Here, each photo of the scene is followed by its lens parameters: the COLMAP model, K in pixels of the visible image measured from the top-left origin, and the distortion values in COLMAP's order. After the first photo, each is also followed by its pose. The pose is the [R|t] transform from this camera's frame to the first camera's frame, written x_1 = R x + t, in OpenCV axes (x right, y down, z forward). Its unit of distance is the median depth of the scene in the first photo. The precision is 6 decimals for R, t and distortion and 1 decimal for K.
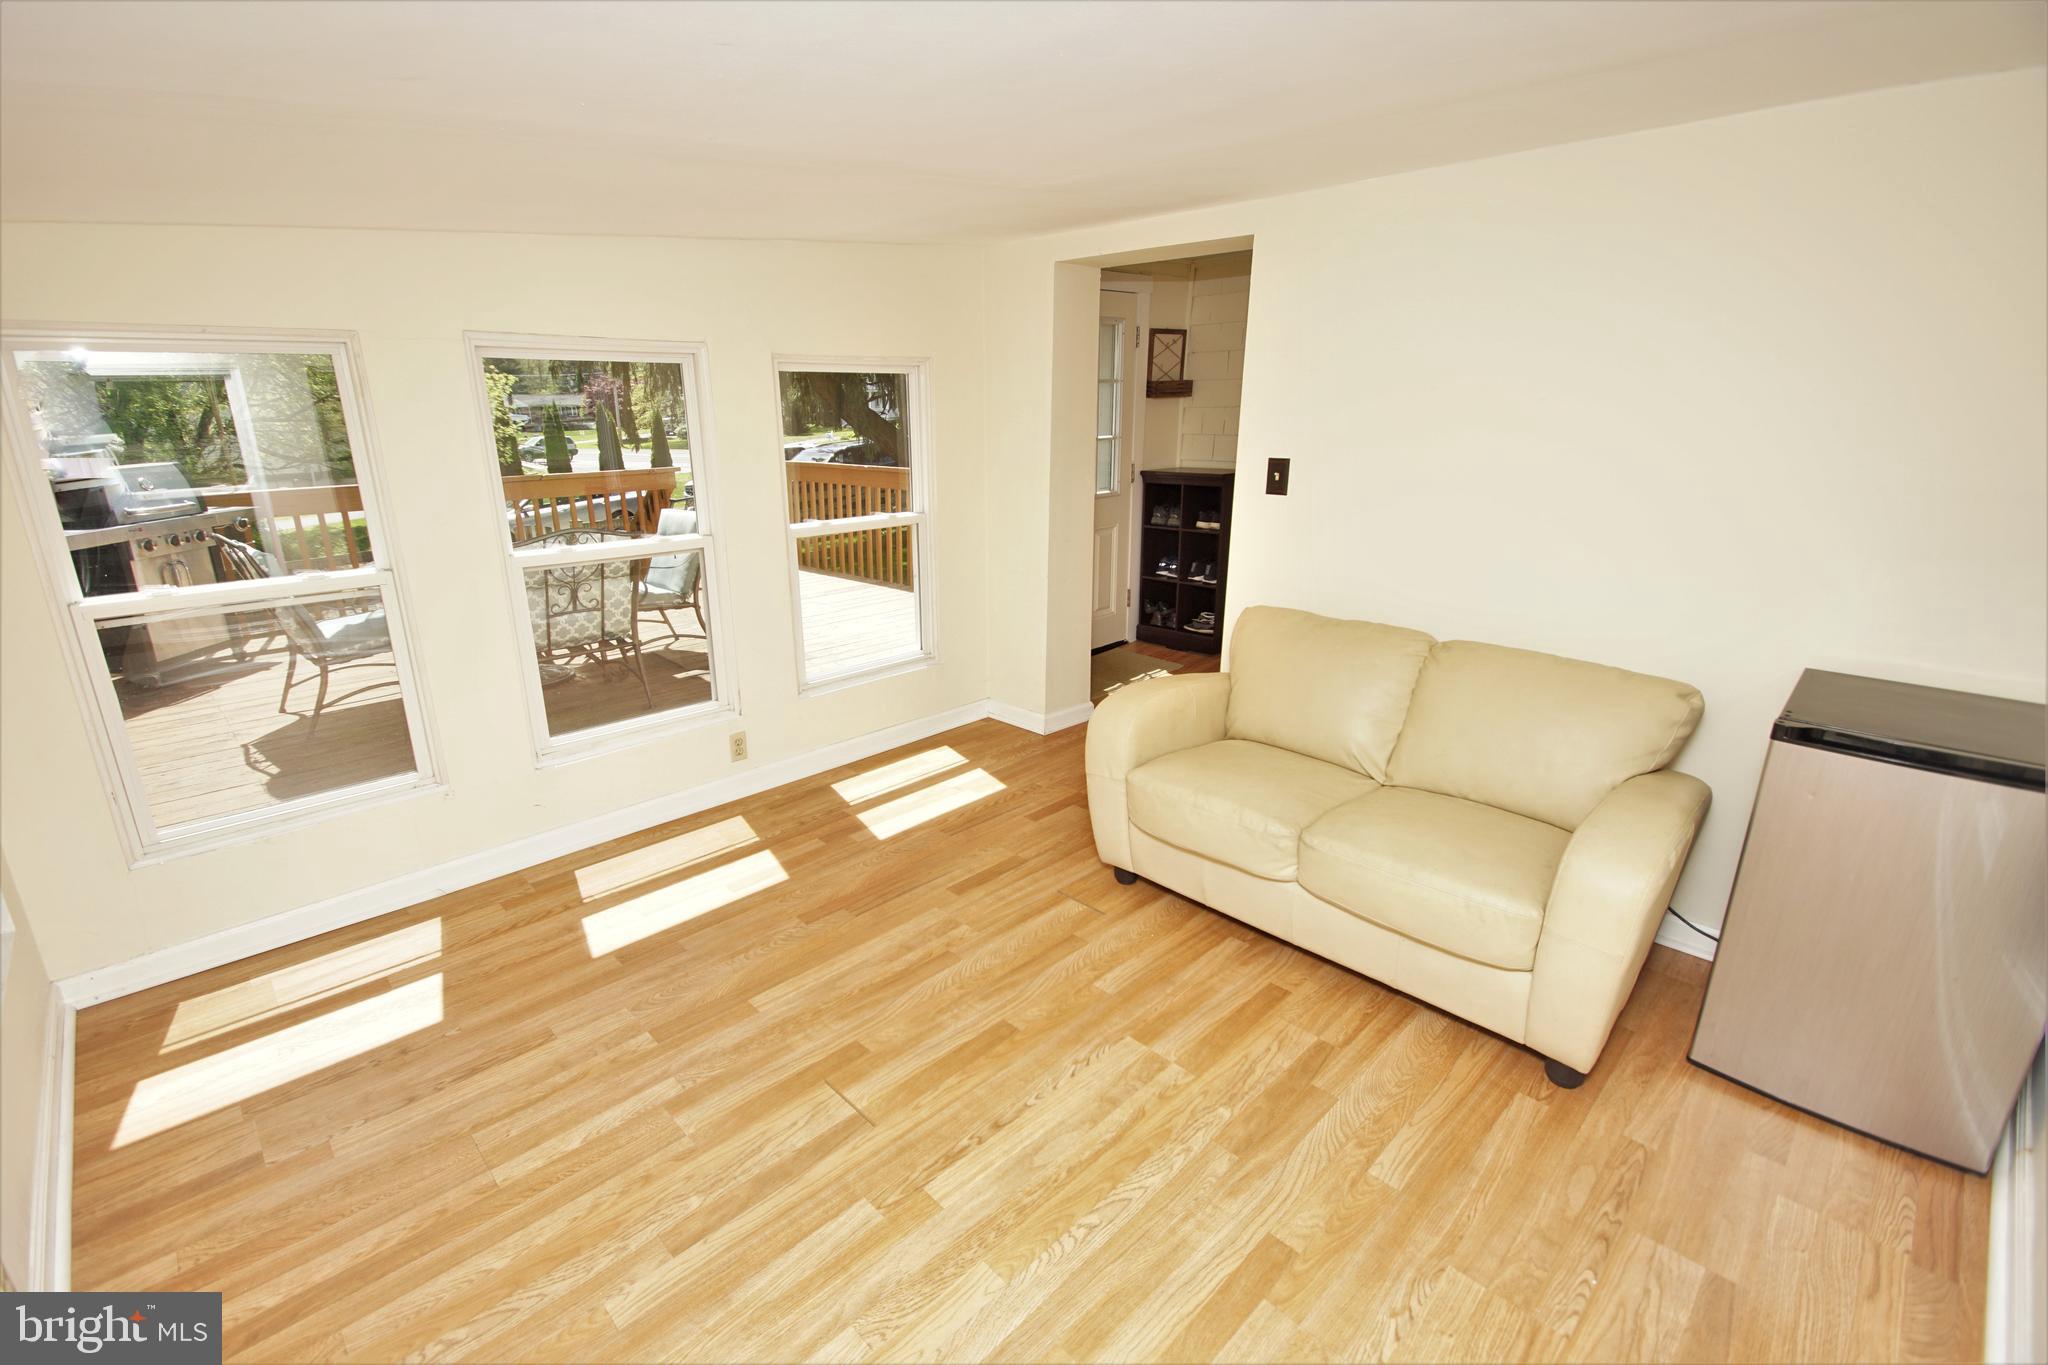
lens RADIAL K [[901.9, 0, 1009.6], [0, 901.9, 678.0], [0, 0, 1]] dist [0.008468, -0.013305]
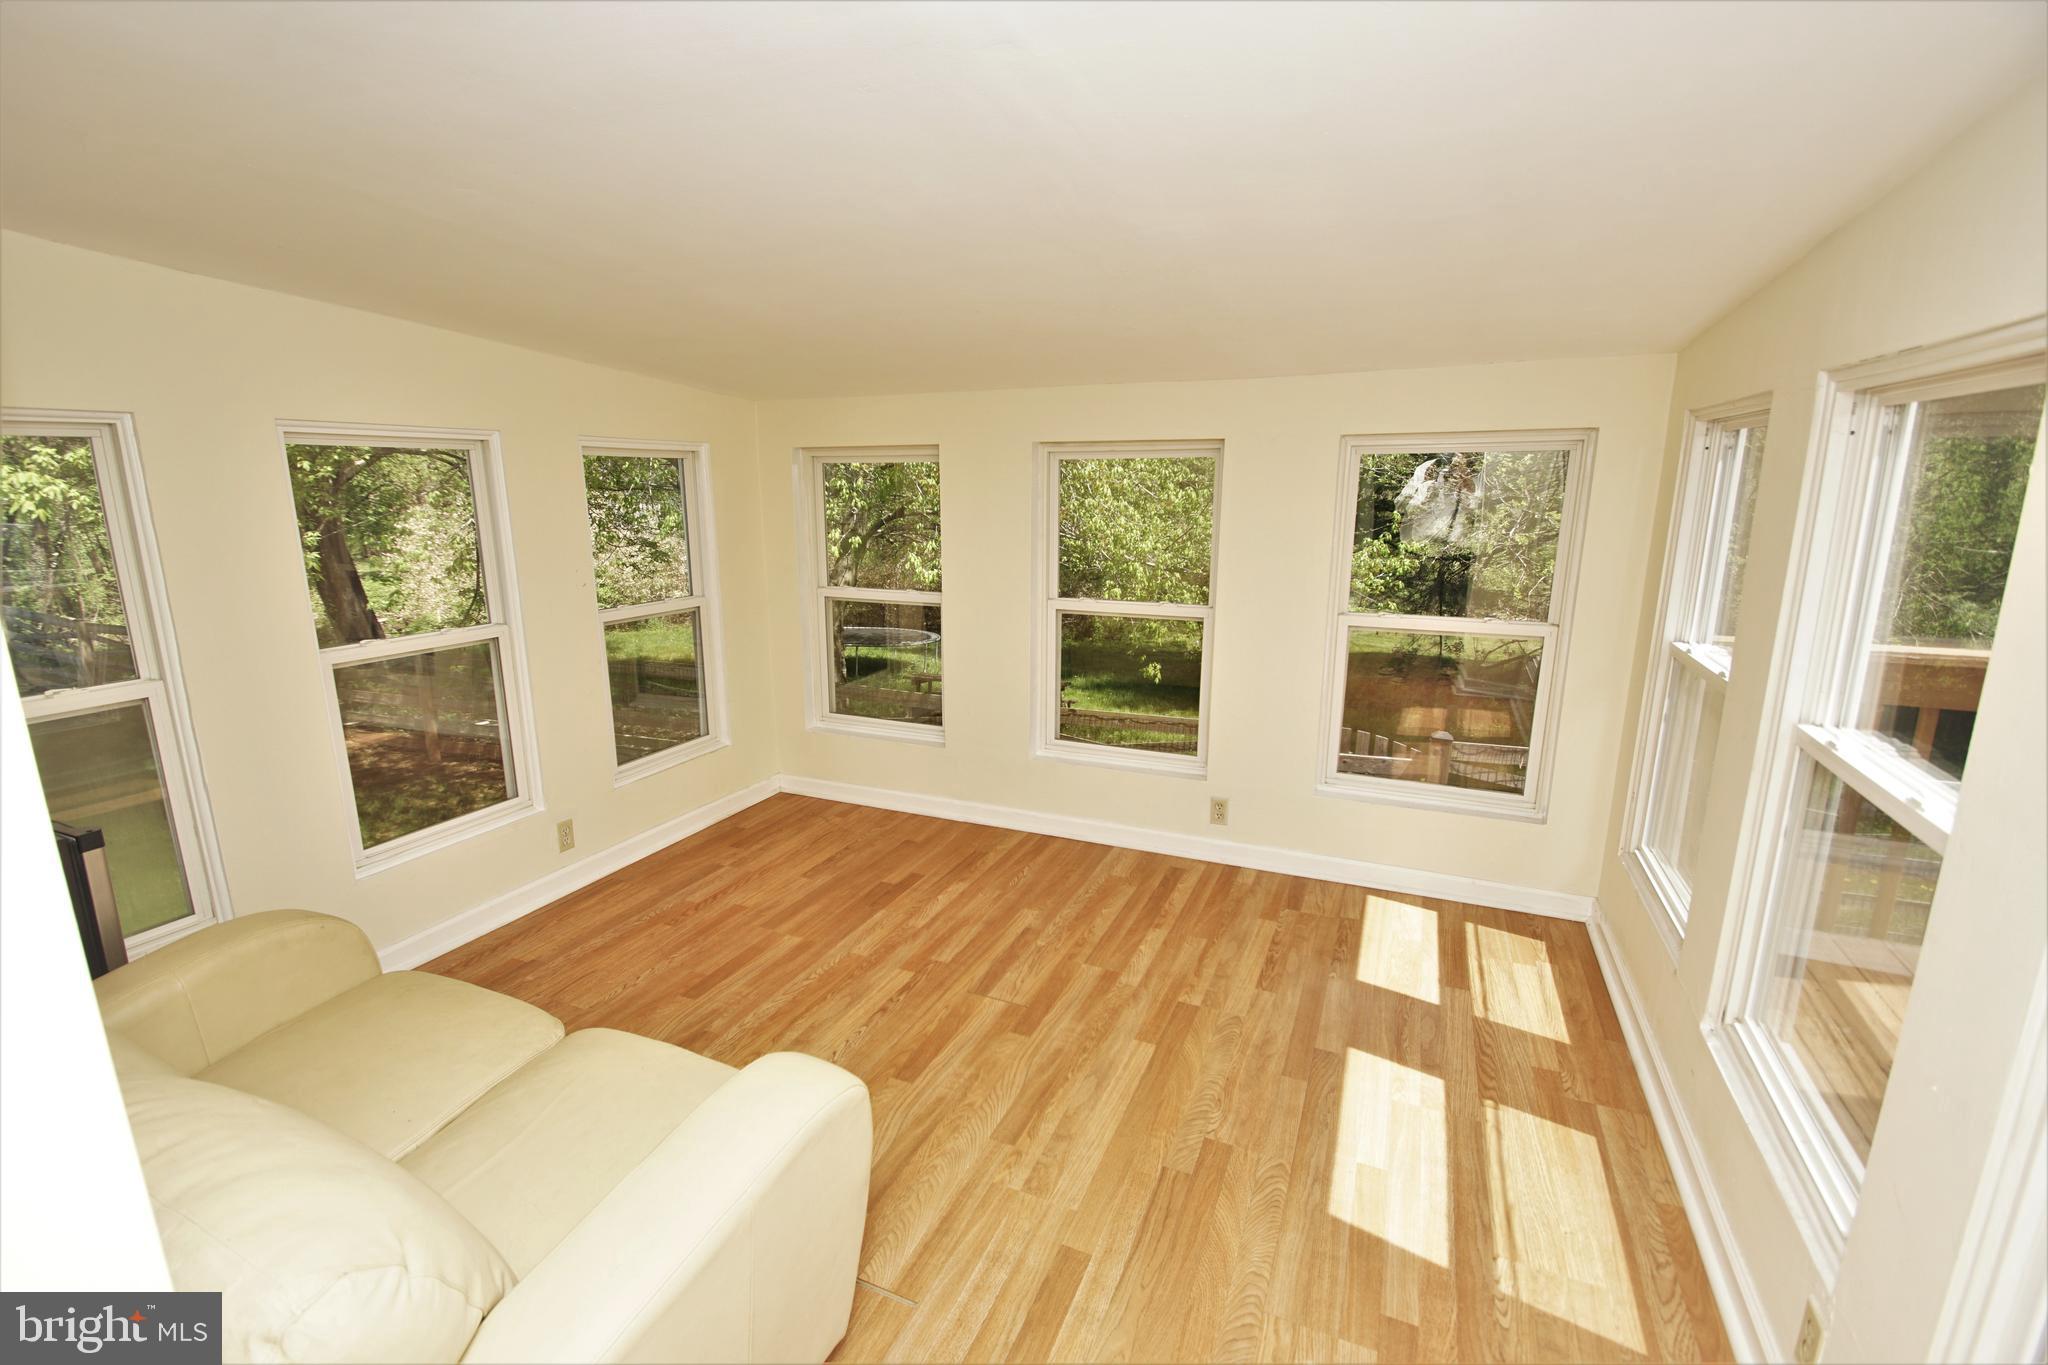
lens RADIAL K [[901.9, 0, 1009.6], [0, 901.9, 678.0], [0, 0, 1]] dist [0.008468, -0.013305]
pose [[-0.928798, 0.090010, -0.359489, 0.231818], [-0.096074, 0.878405, 0.468160, -0.550122], [0.357916, 0.469364, -0.807213, 1.761117]]
